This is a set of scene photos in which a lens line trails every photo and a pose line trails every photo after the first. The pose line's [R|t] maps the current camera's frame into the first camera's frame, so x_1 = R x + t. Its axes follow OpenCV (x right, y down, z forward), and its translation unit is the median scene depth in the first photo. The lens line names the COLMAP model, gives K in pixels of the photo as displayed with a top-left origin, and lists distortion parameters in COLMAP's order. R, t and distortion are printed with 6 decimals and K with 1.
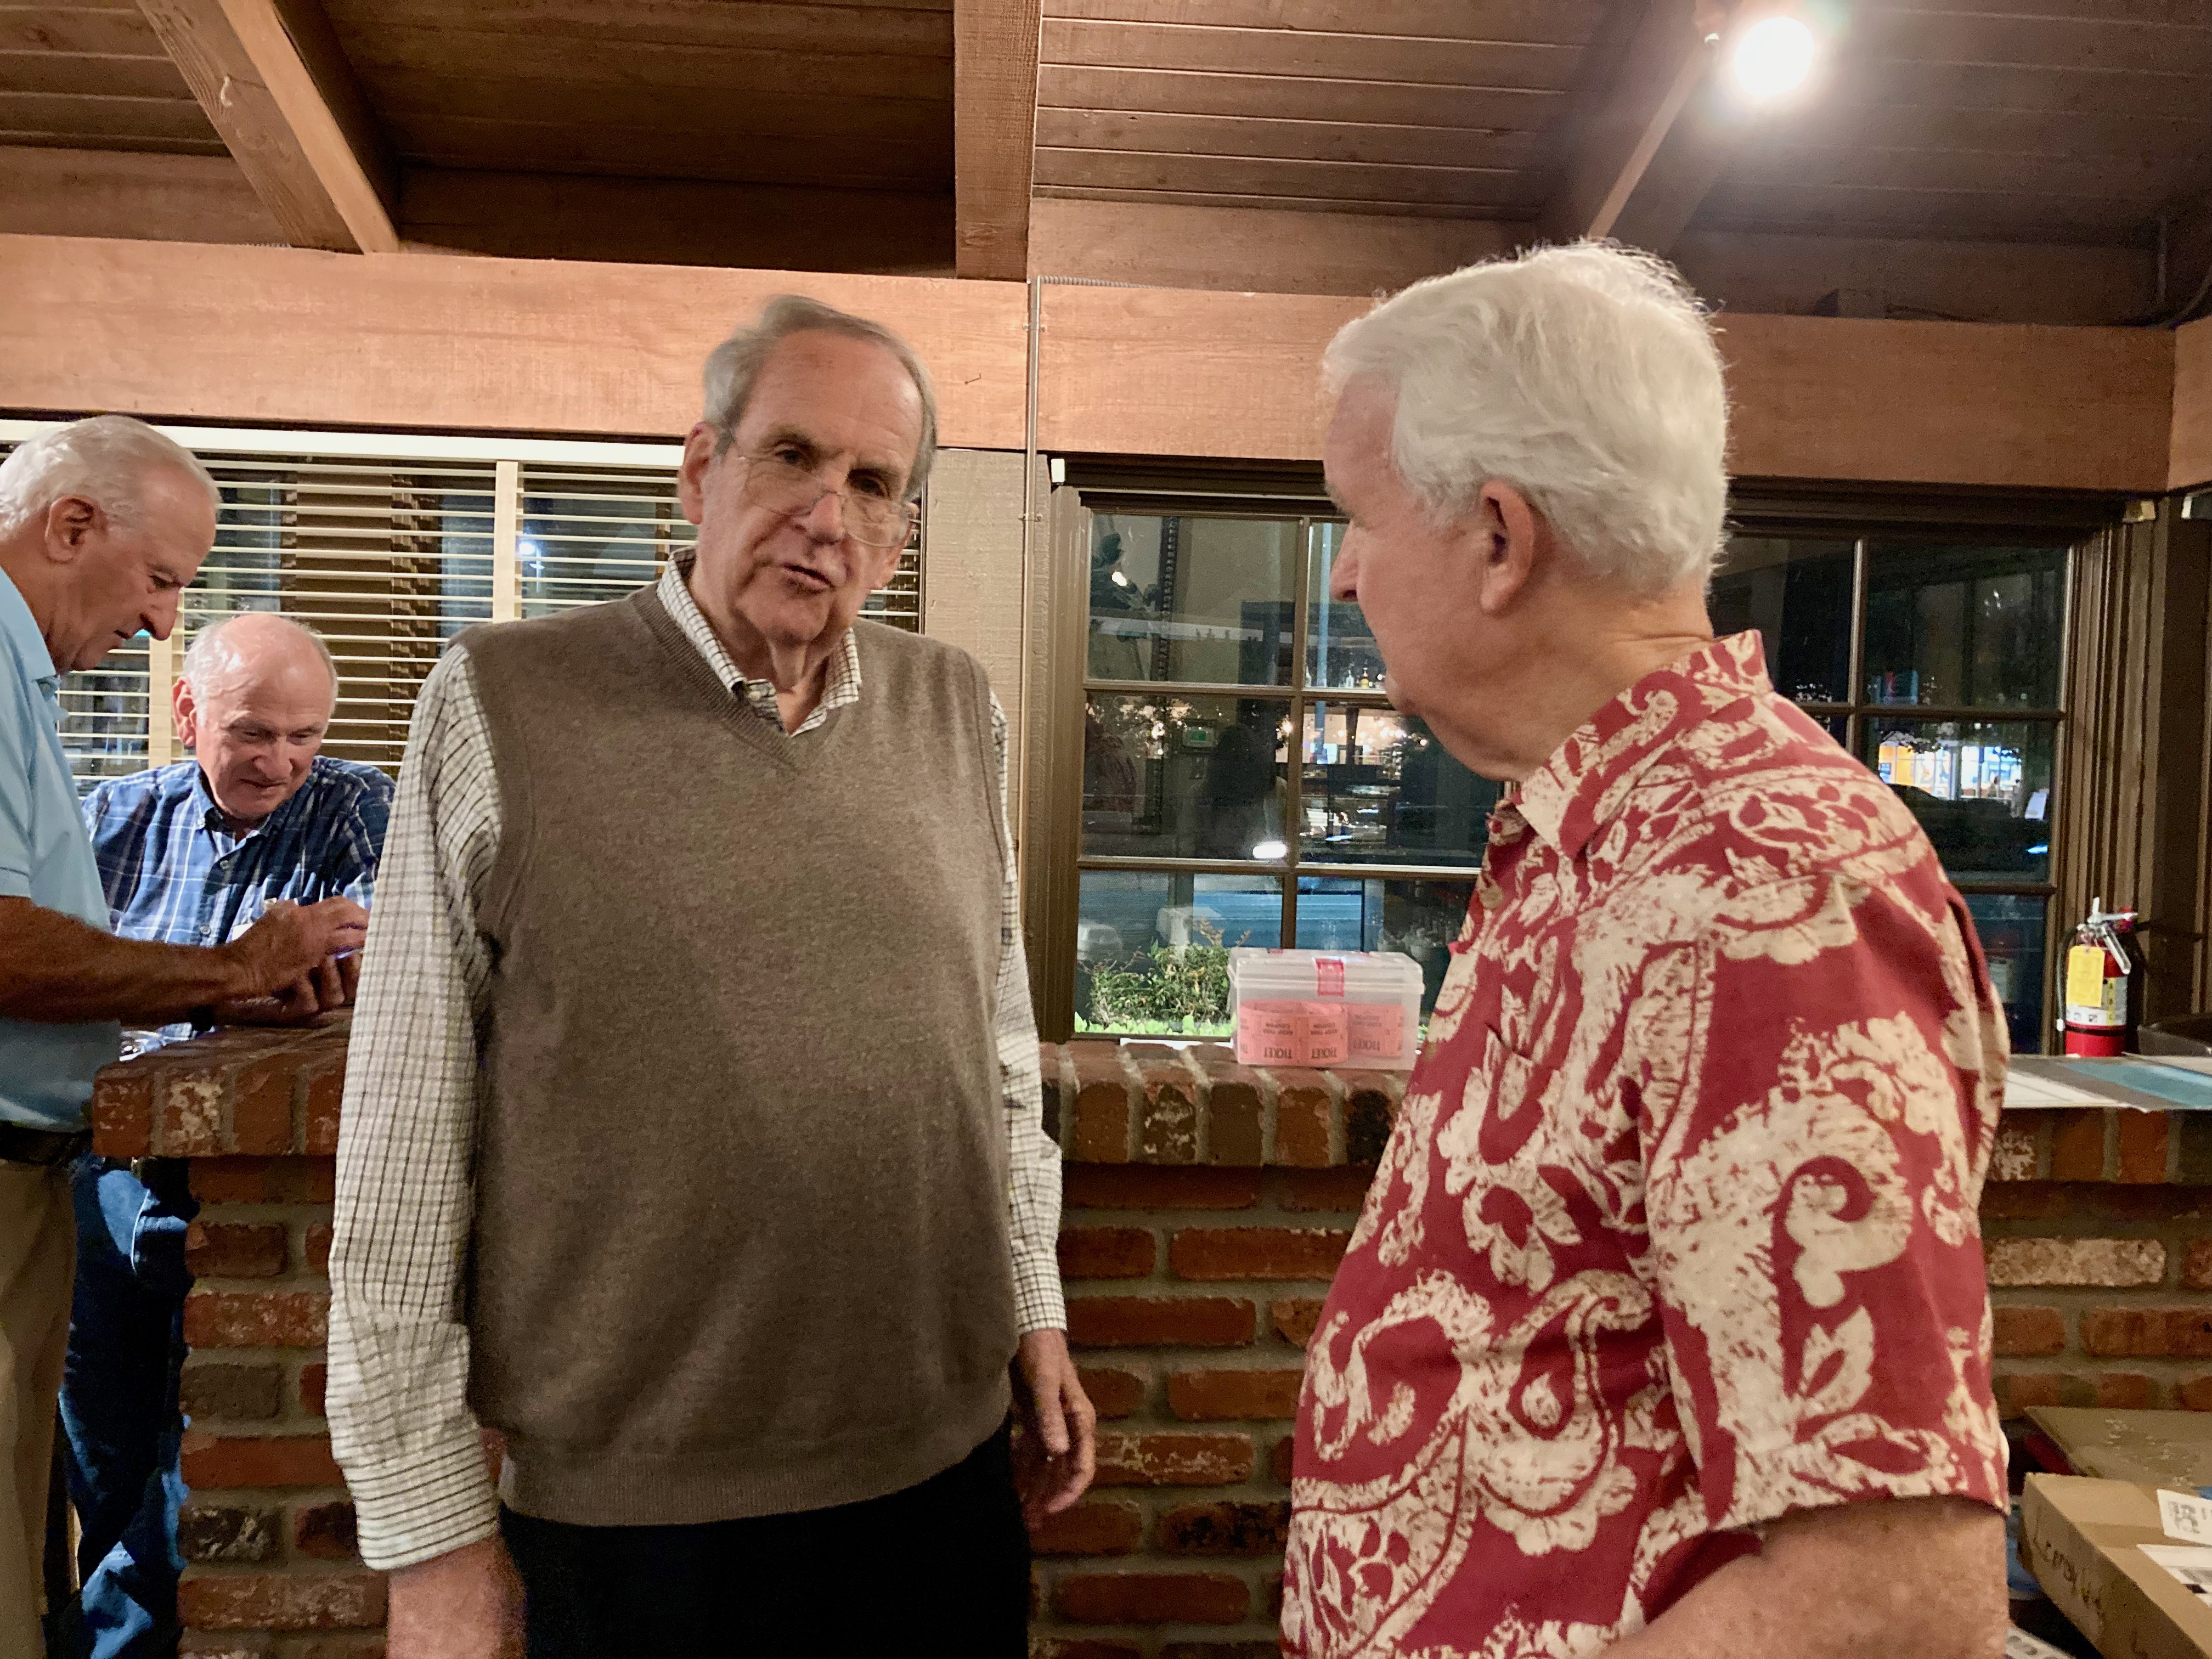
lens RADIAL K [[1827.0, 0, 1117.6], [0, 1827.0, 833.8], [0, 0, 1]] dist [0.025909, -0.006476]
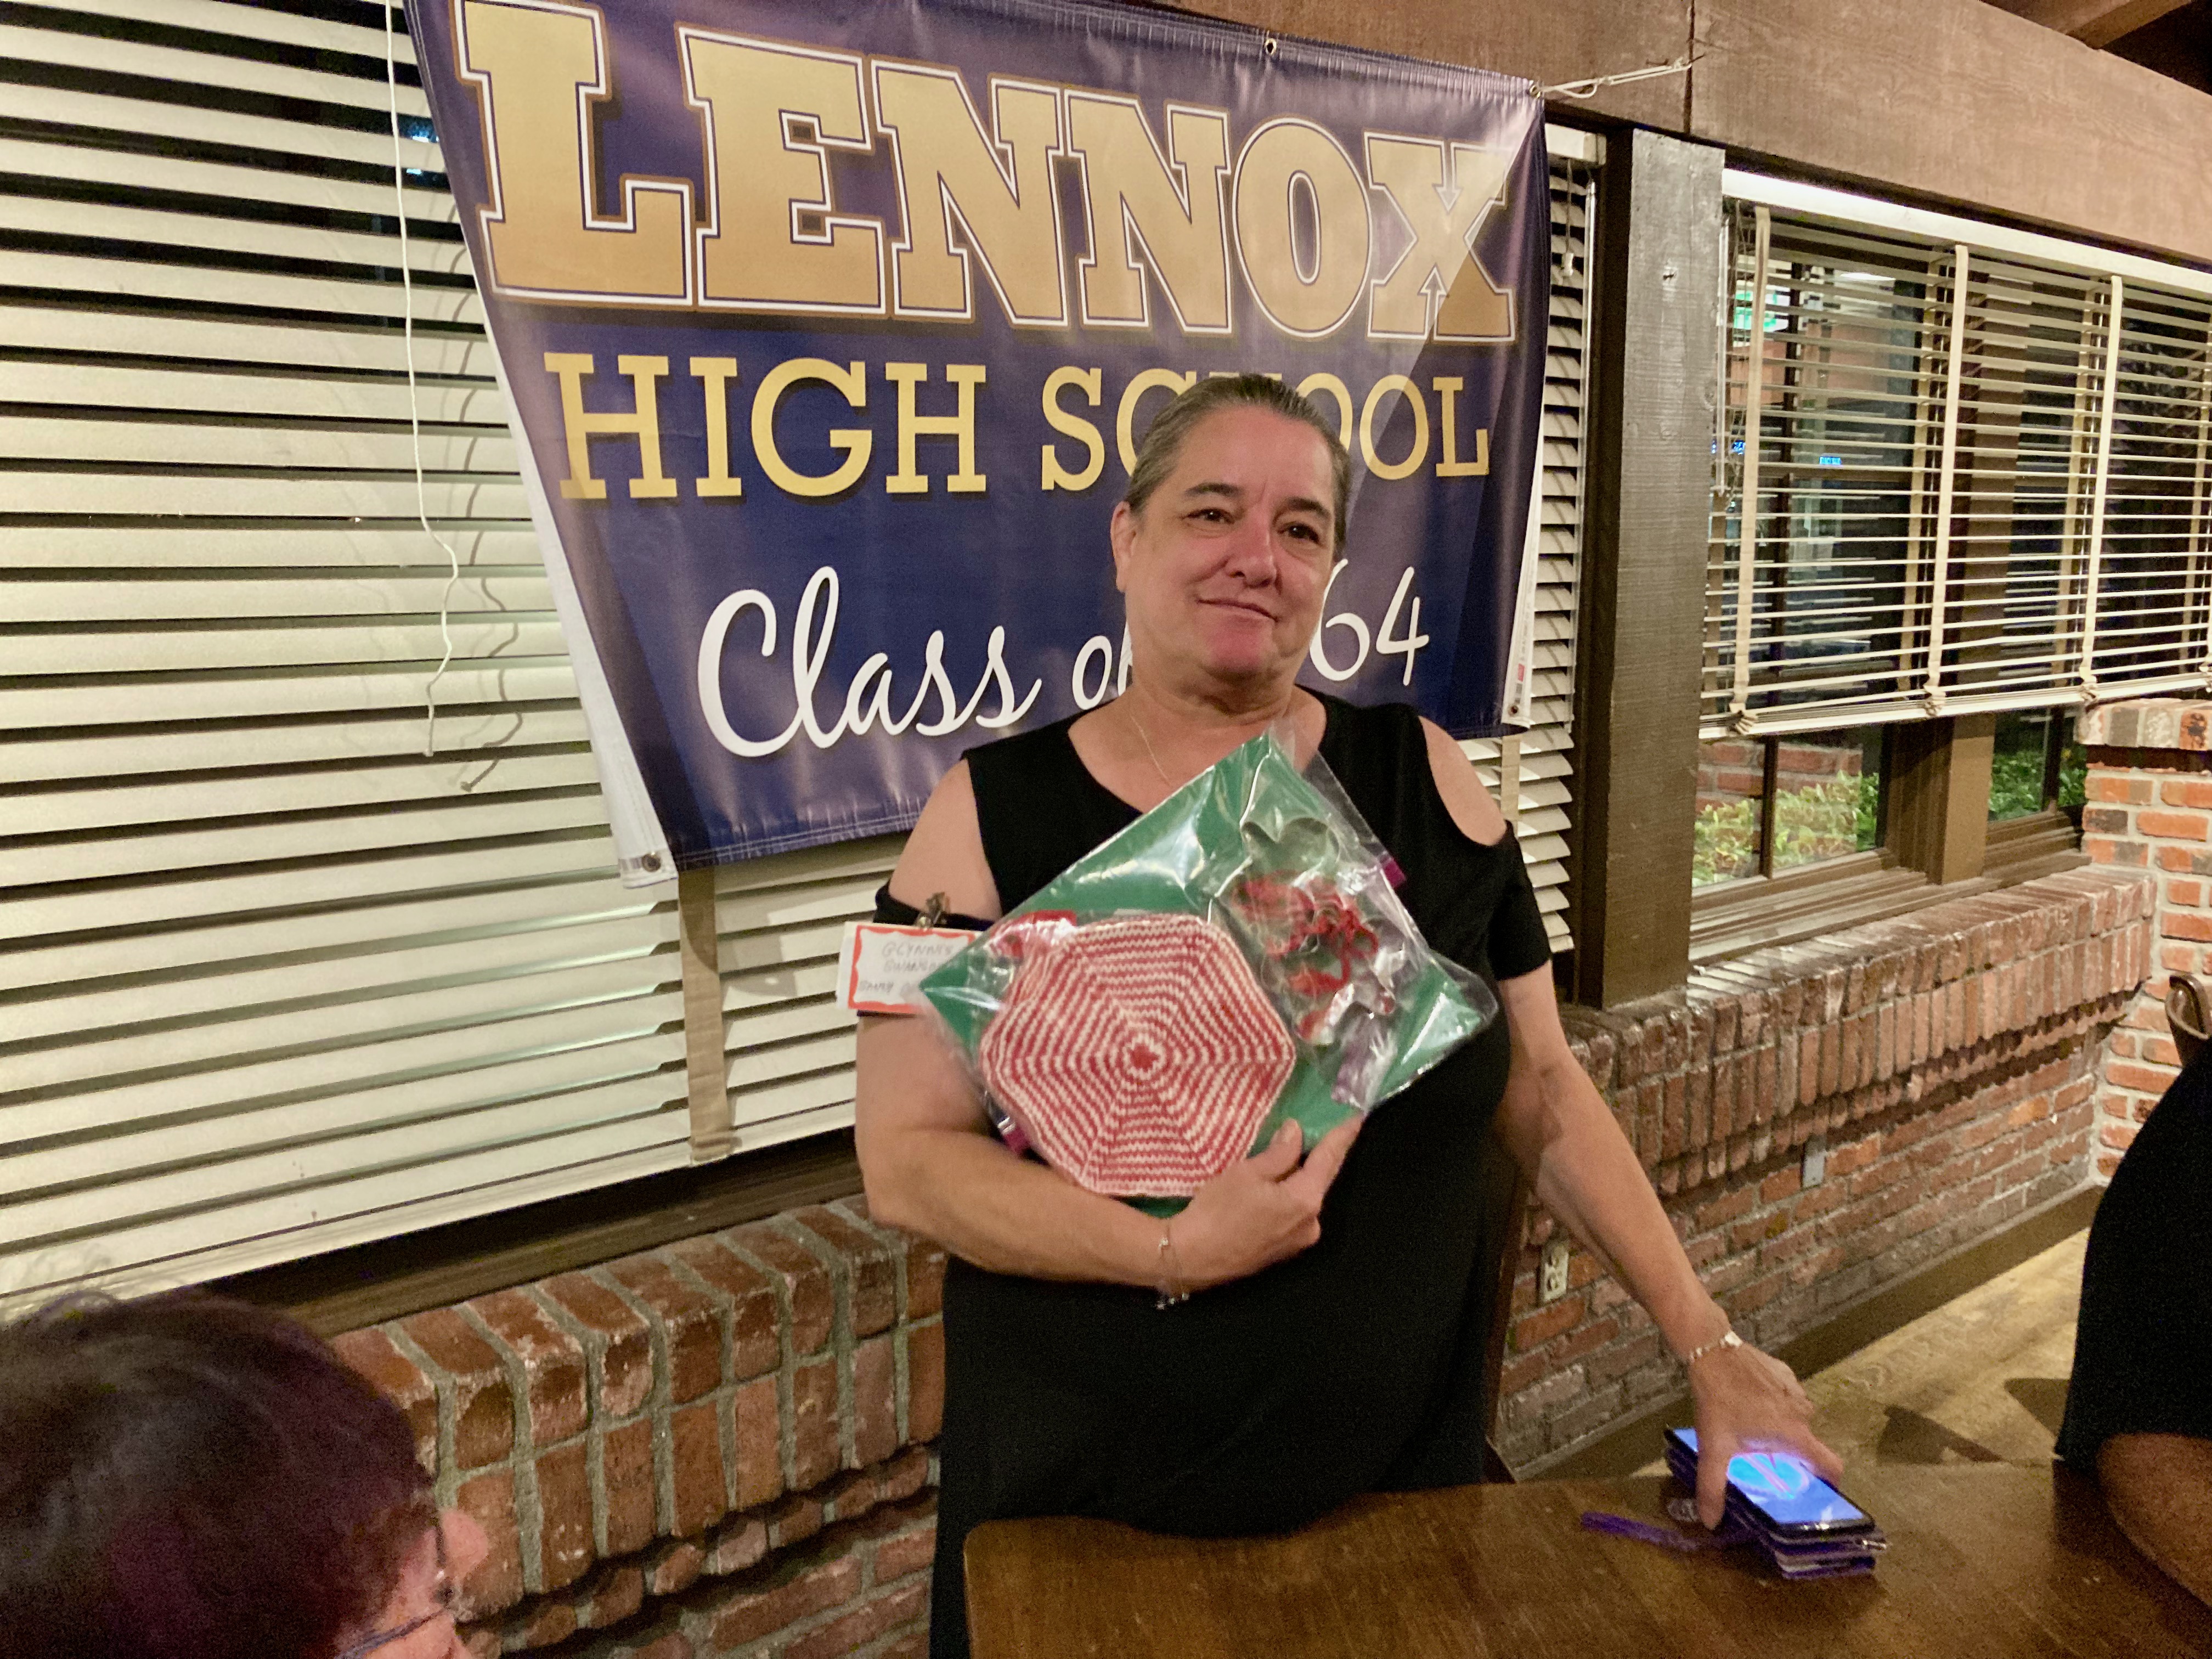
lens RADIAL K [[1827.0, 0, 1087.0], [0, 1827.0, 859.1], [0, 0, 1]] dist [0.025909, -0.006476]
pose [[0.794757, -0.133616, 0.592038, -1.460630], [0.040213, 0.984915, 0.168302, -0.080070], [-0.605594, -0.109952, 0.788141, 0.505359]]
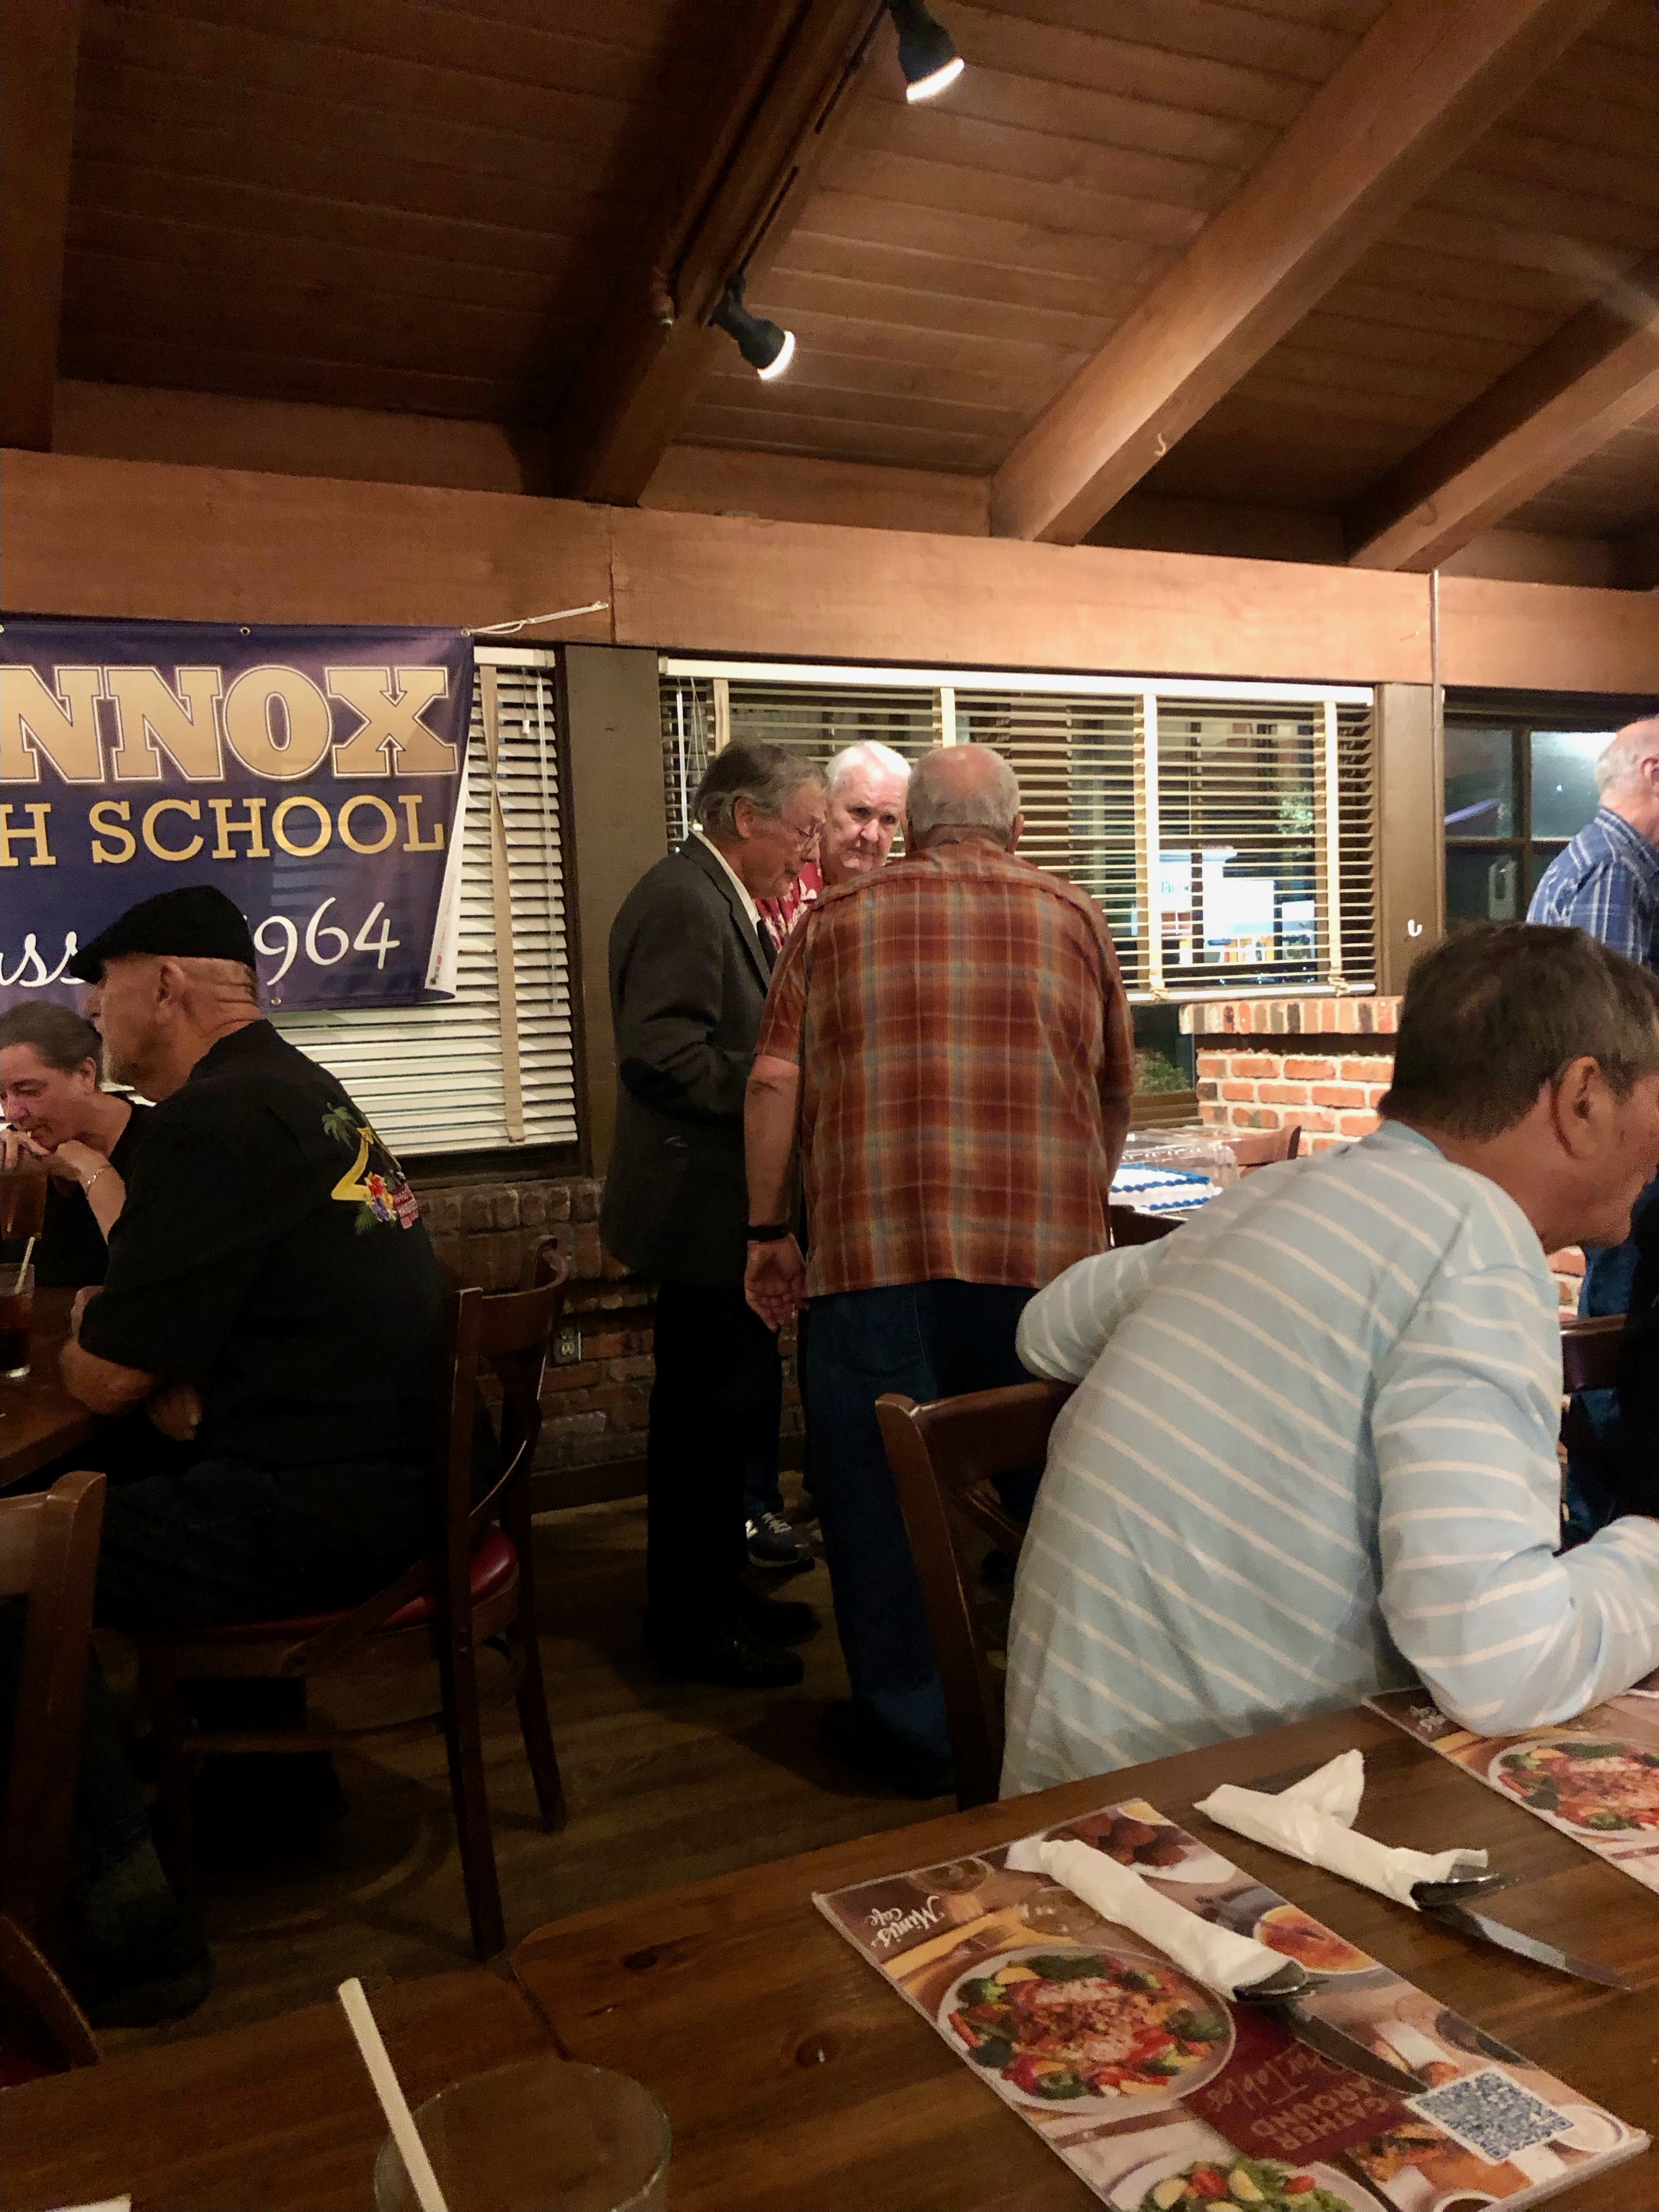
lens RADIAL K [[1827.3, 0, 801.5], [0, 1827.3, 1110.1], [0, 0, 1]] dist [0.032496, -0.013512]
pose [[0.919098, -0.087933, 0.384092, -1.171986], [0.066228, 0.995388, 0.069404, 0.001581], [-0.388424, -0.038351, 0.920682, -0.222929]]
